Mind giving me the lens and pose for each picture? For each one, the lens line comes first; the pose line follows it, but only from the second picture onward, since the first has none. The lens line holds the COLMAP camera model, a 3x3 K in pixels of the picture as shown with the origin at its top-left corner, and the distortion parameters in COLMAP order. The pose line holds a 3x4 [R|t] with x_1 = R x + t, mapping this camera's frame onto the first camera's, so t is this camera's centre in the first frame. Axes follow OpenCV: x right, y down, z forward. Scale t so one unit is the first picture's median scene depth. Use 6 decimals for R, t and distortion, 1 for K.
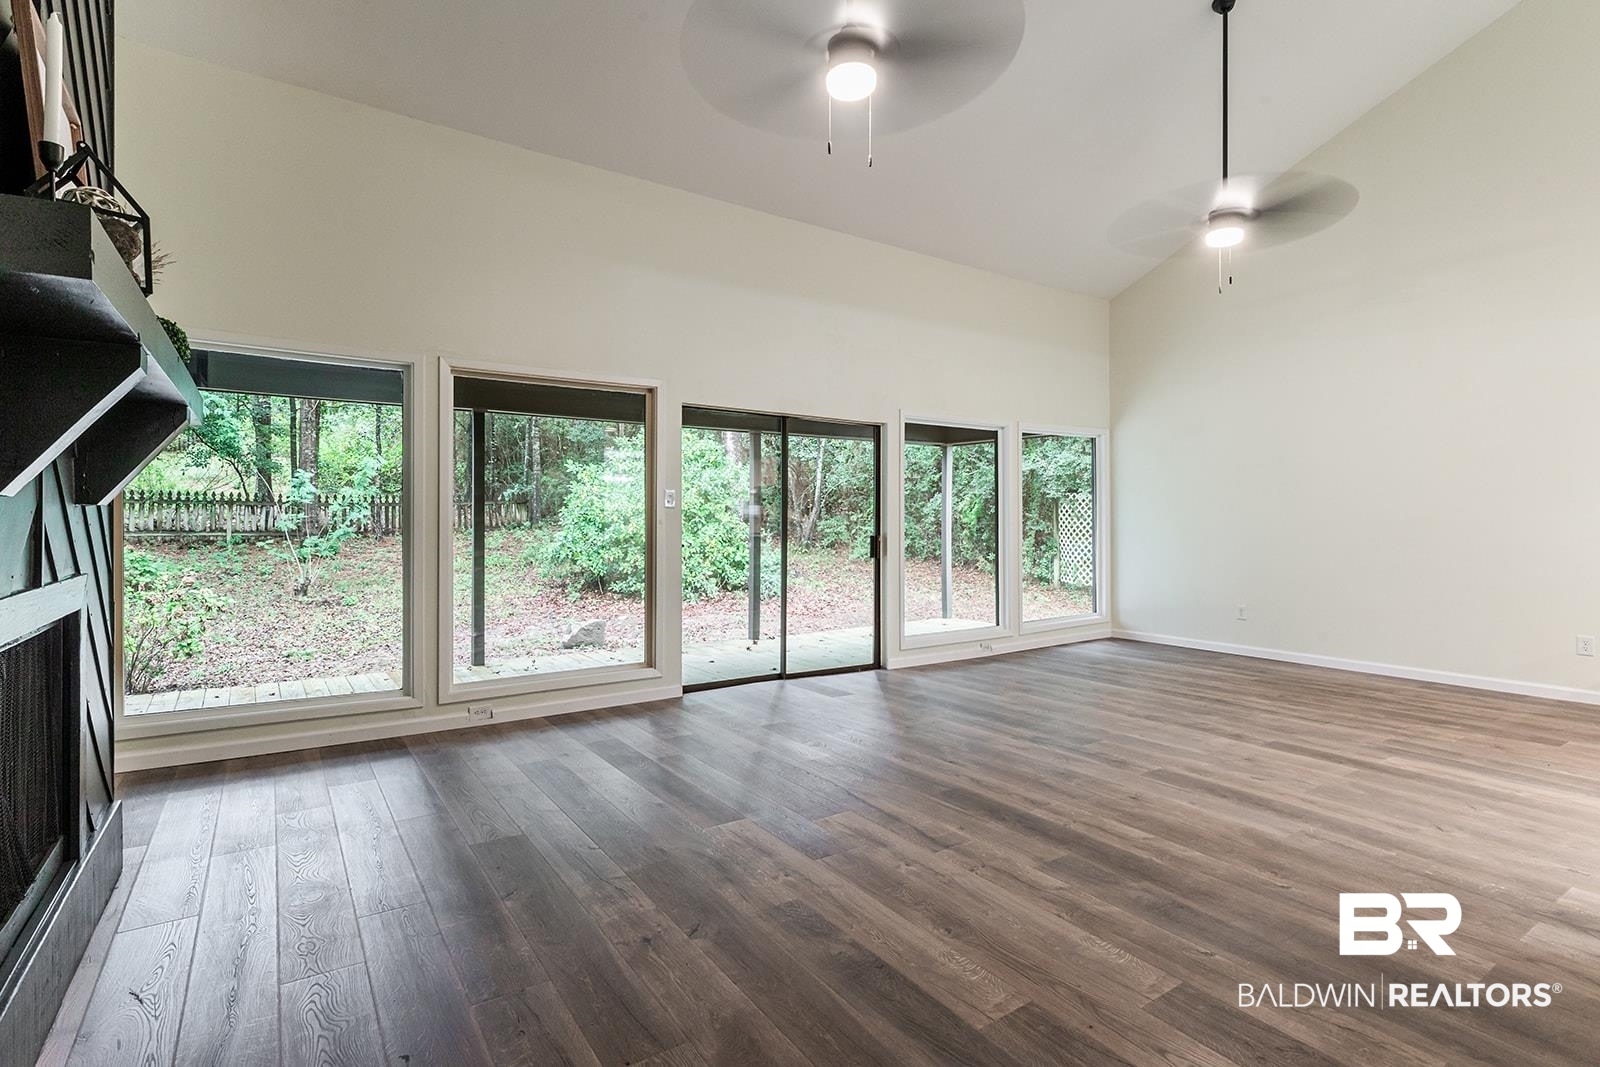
lens RADIAL K [[772.1, 0, 802.9], [0, 772.1, 524.8], [0, 0, 1]] dist [-0.001286, 0.000350]
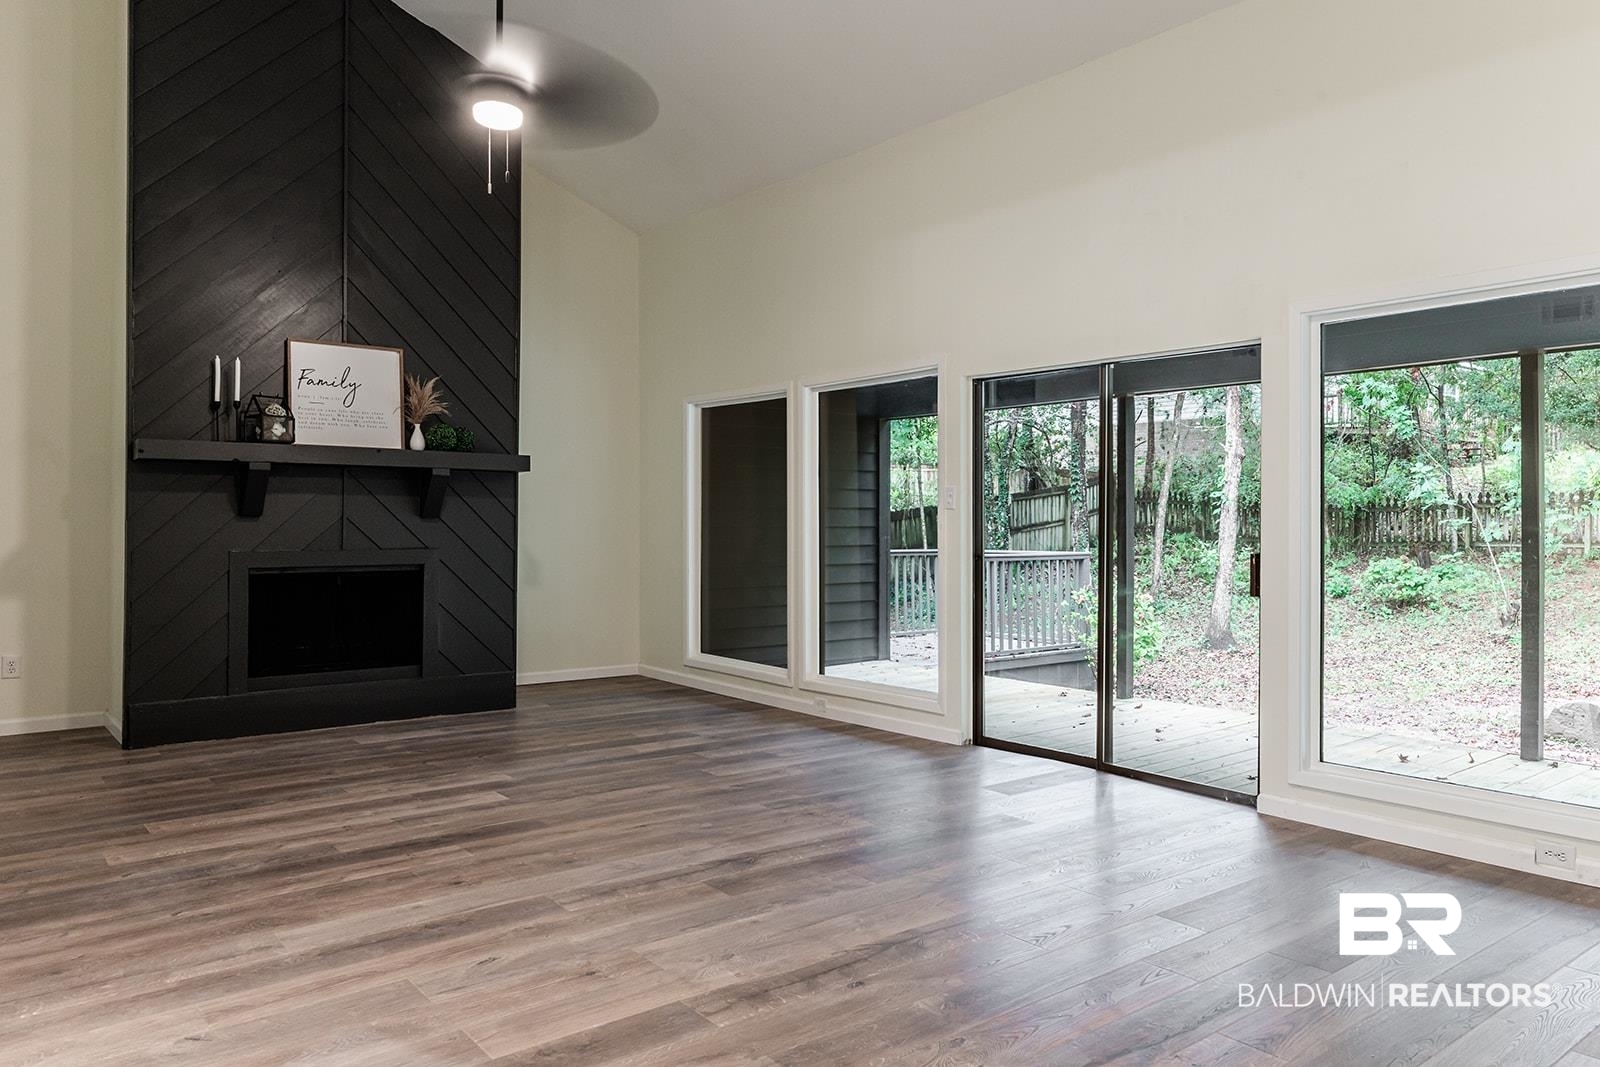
lens RADIAL K [[1114.5, 0, 921.4], [0, 1114.5, 529.4], [0, 0, 1]] dist [0.001221, 0.002854]
pose [[0.130735, 0.001433, -0.991416, 1.629085], [-0.005325, 0.999986, 0.000743, -0.004504], [0.991403, 0.005182, 0.130741, 1.338282]]
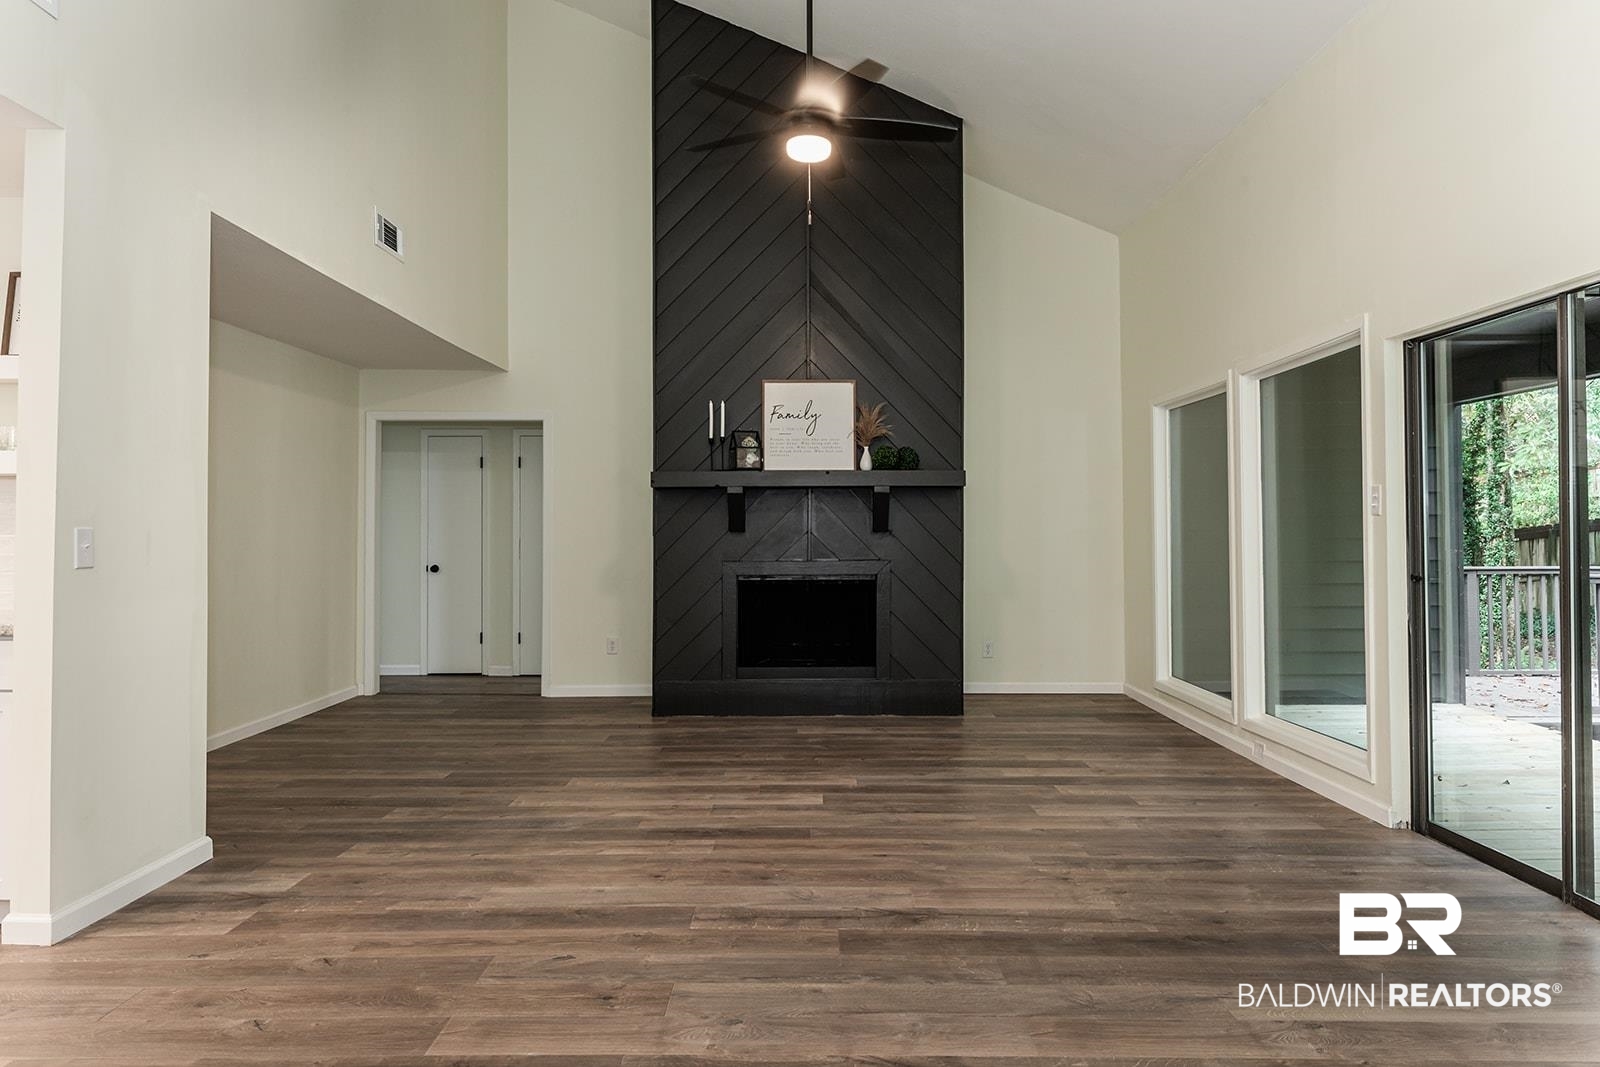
lens RADIAL K [[1067.5, 0, 806.9], [0, 1067.5, 511.4], [0, 0, 1]] dist [0.000652, 0.000230]
pose [[-0.560894, -0.021030, -0.827621, 1.314029], [-0.000337, 0.999683, -0.025173, -0.006541], [0.827888, -0.013841, -0.560723, 1.808712]]
